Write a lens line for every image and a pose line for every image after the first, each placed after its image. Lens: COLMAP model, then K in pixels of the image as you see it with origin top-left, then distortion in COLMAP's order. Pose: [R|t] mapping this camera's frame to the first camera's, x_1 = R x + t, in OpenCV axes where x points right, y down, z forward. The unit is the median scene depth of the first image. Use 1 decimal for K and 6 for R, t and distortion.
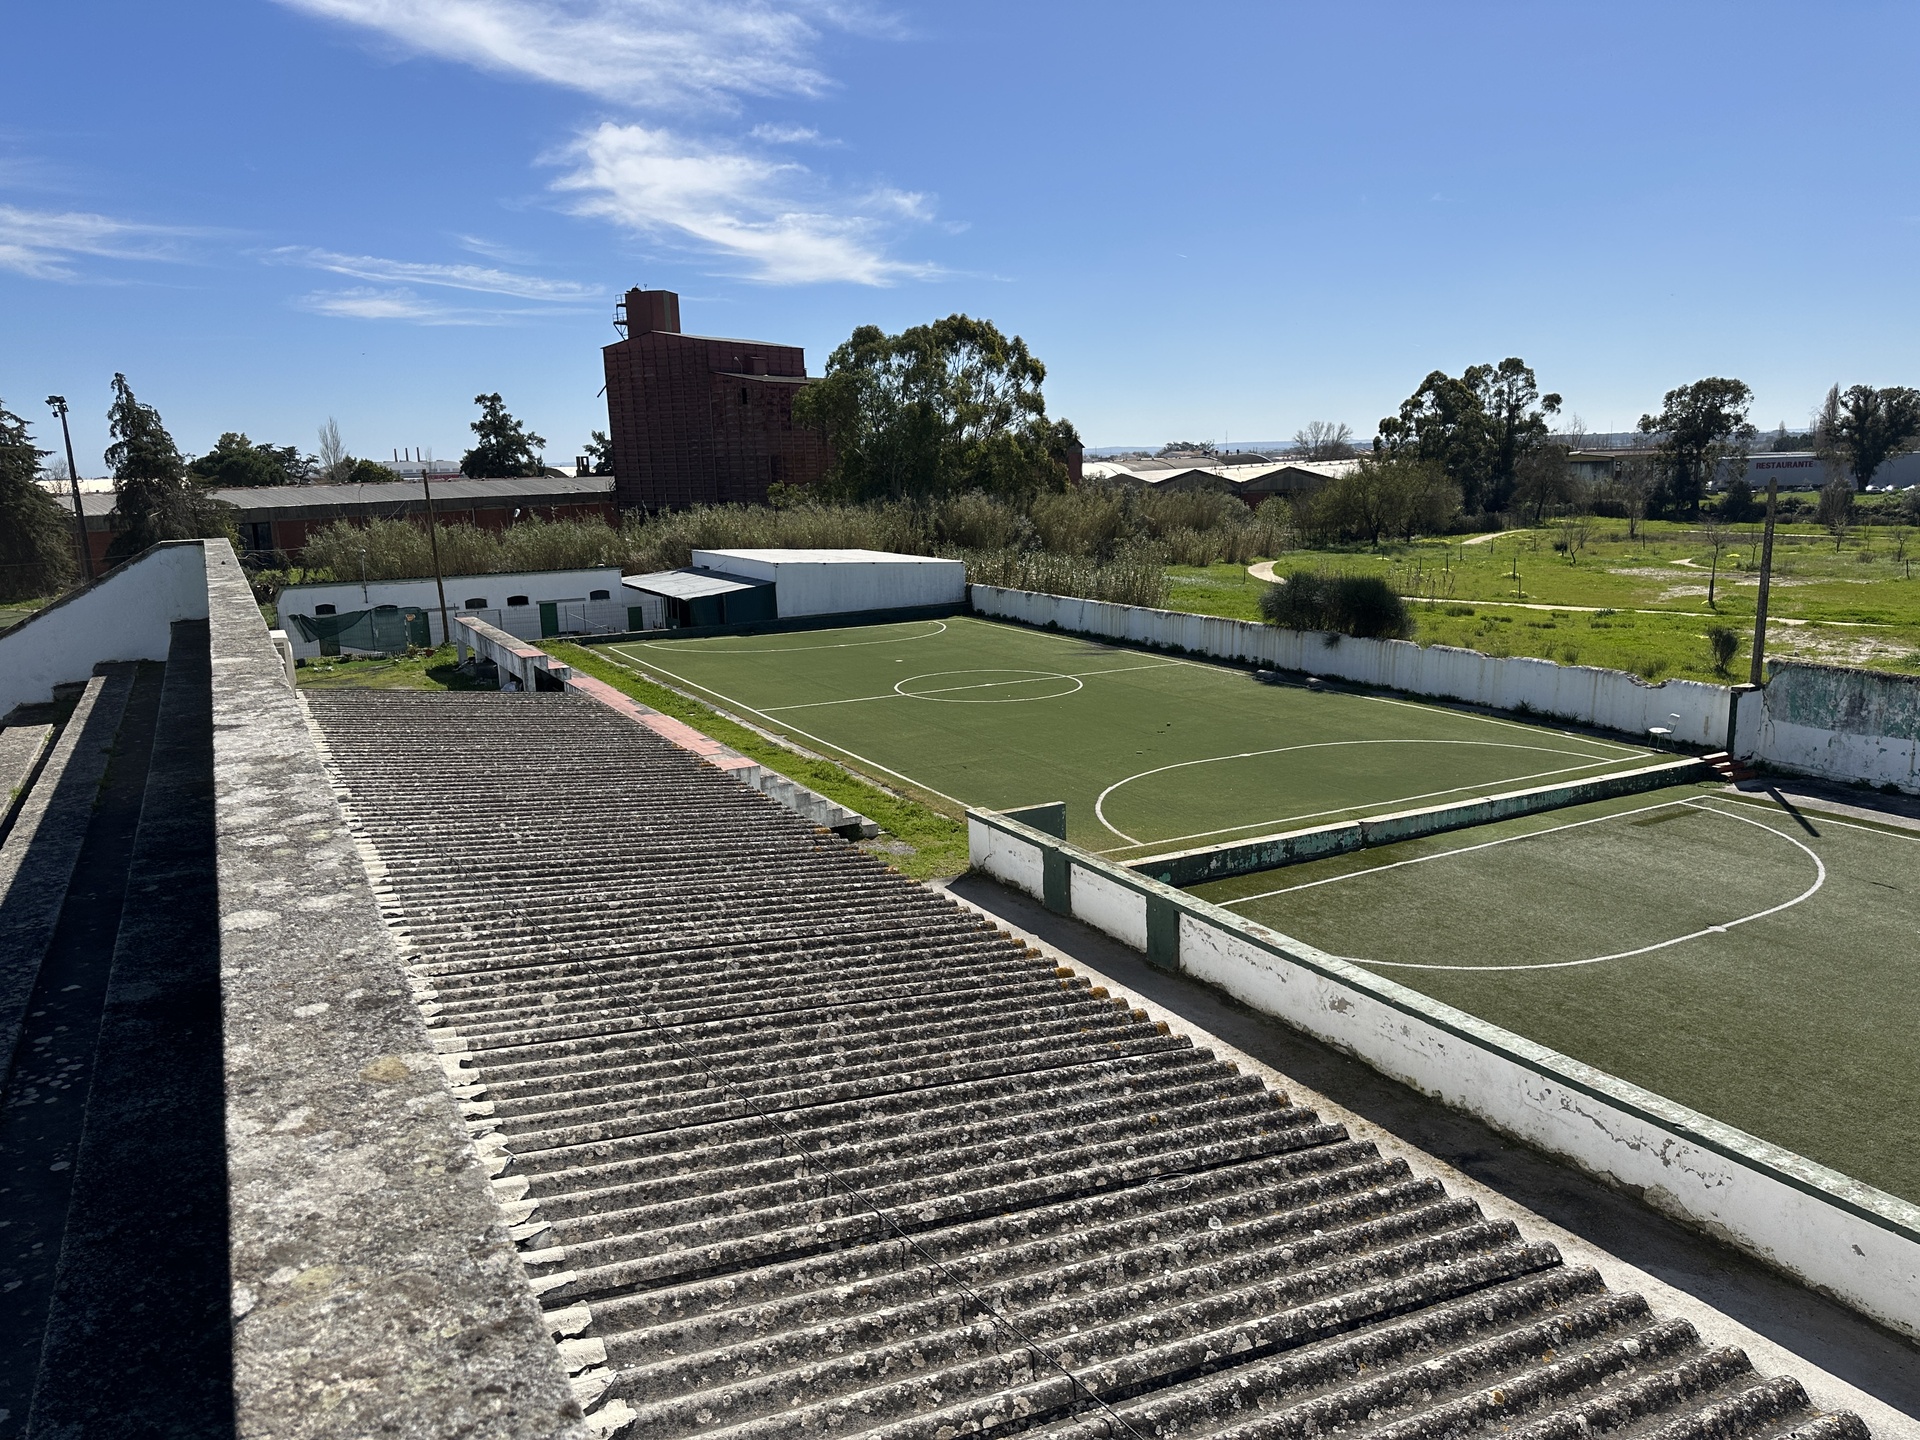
lens RADIAL K [[1284.7, 0, 942.1], [0, 1284.7, 704.8], [0, 0, 1]] dist [0.084533, -0.135562]
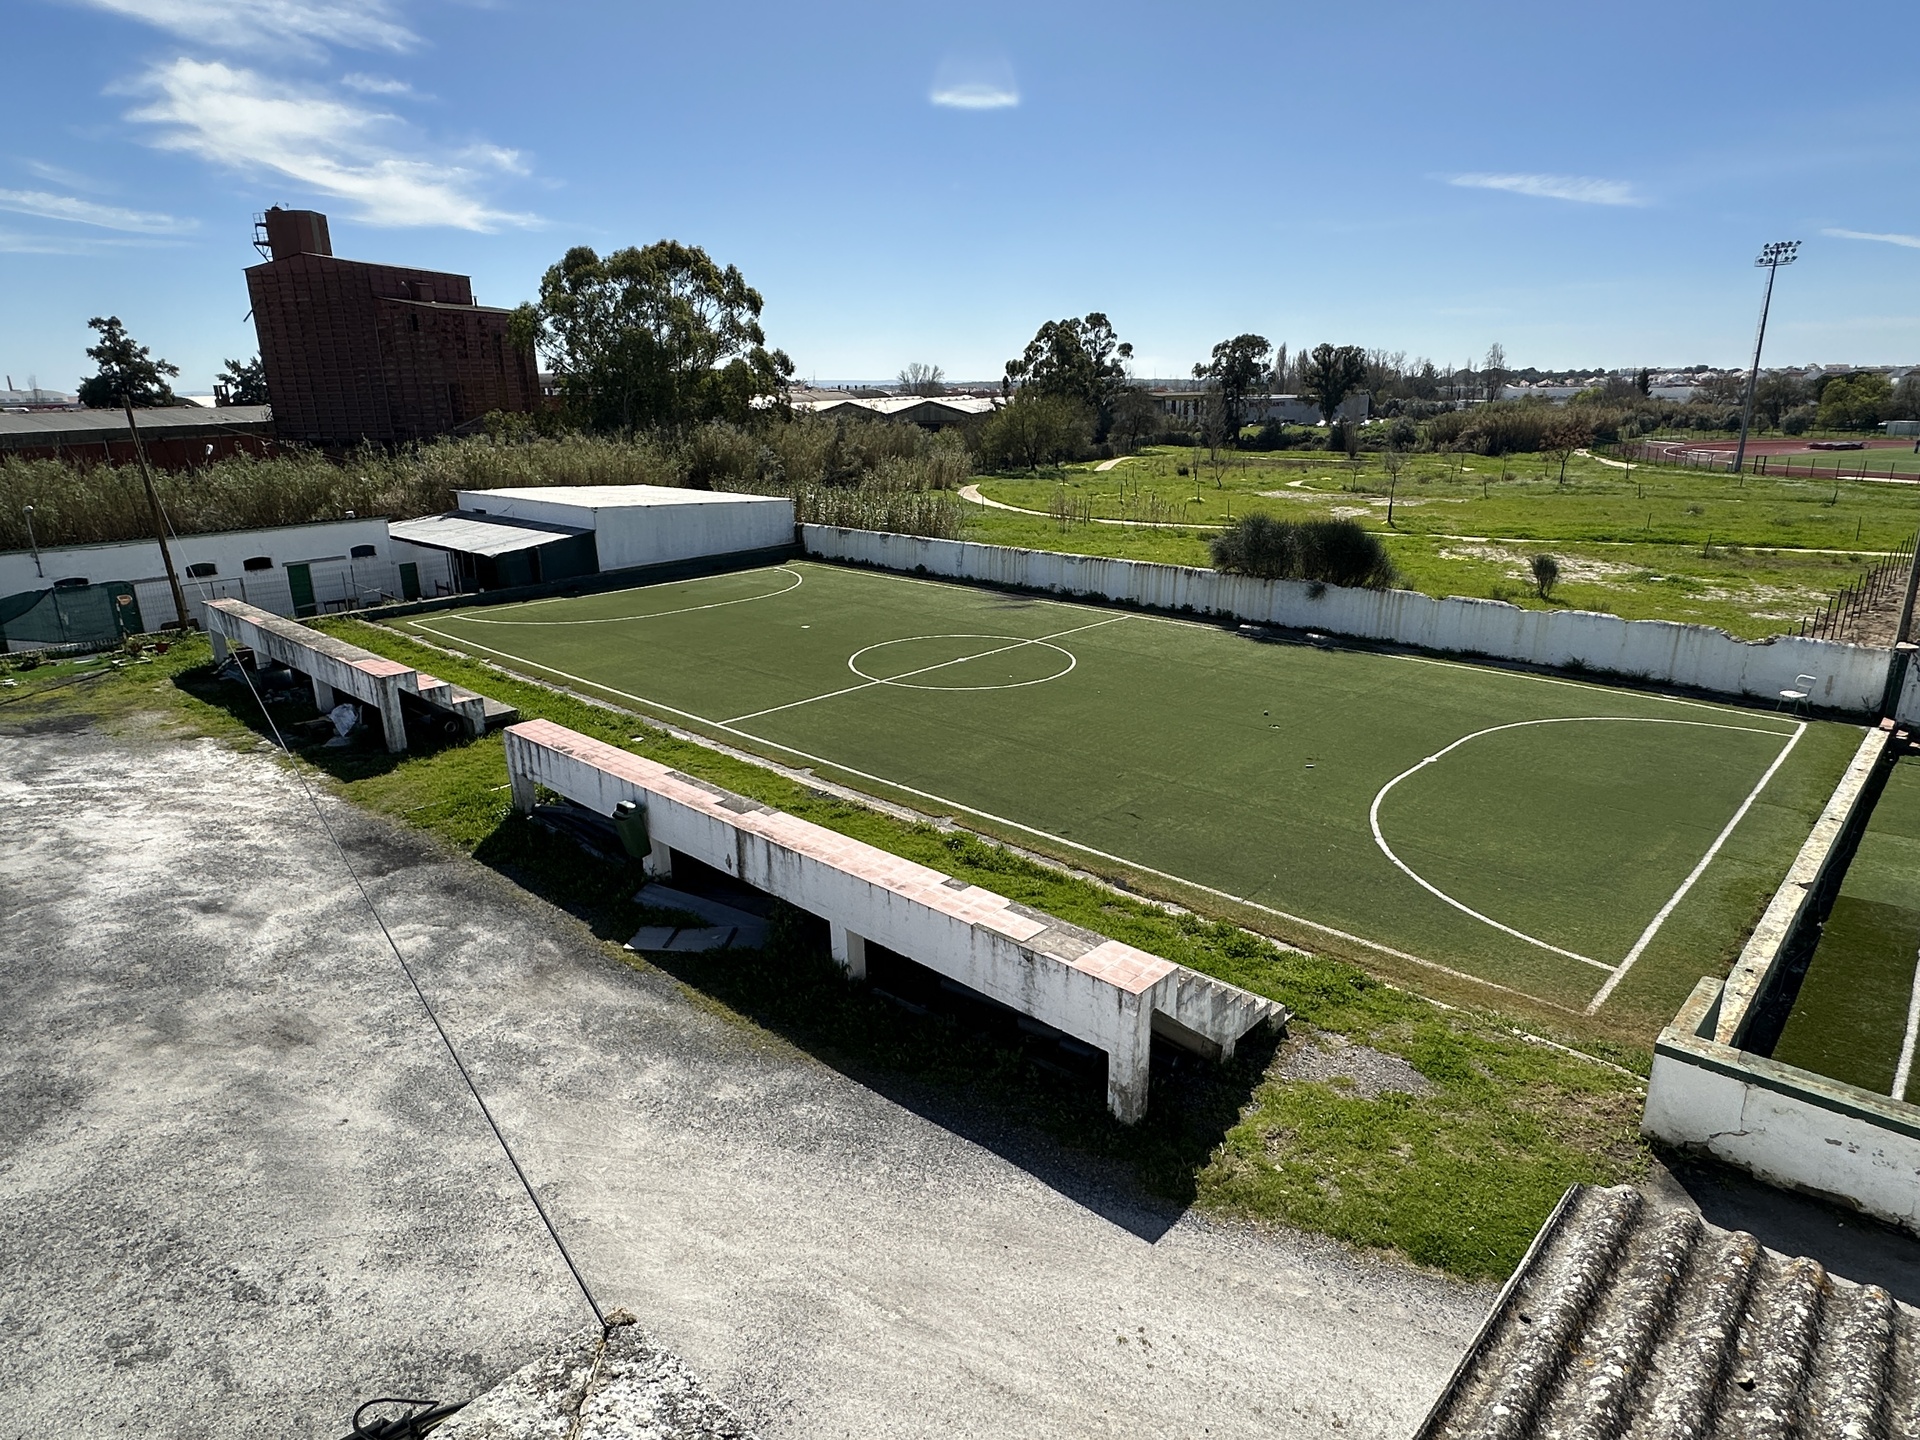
lens RADIAL K [[1099.5, 0, 960.0], [0, 1099.5, 720.0], [0, 0, 1]] dist [-0.017389, 0.002428]
pose [[0.950221, -0.077274, 0.301842, -0.103224], [0.046287, 0.993018, 0.108506, -0.030427], [-0.308120, -0.089133, 0.947163, 0.182177]]
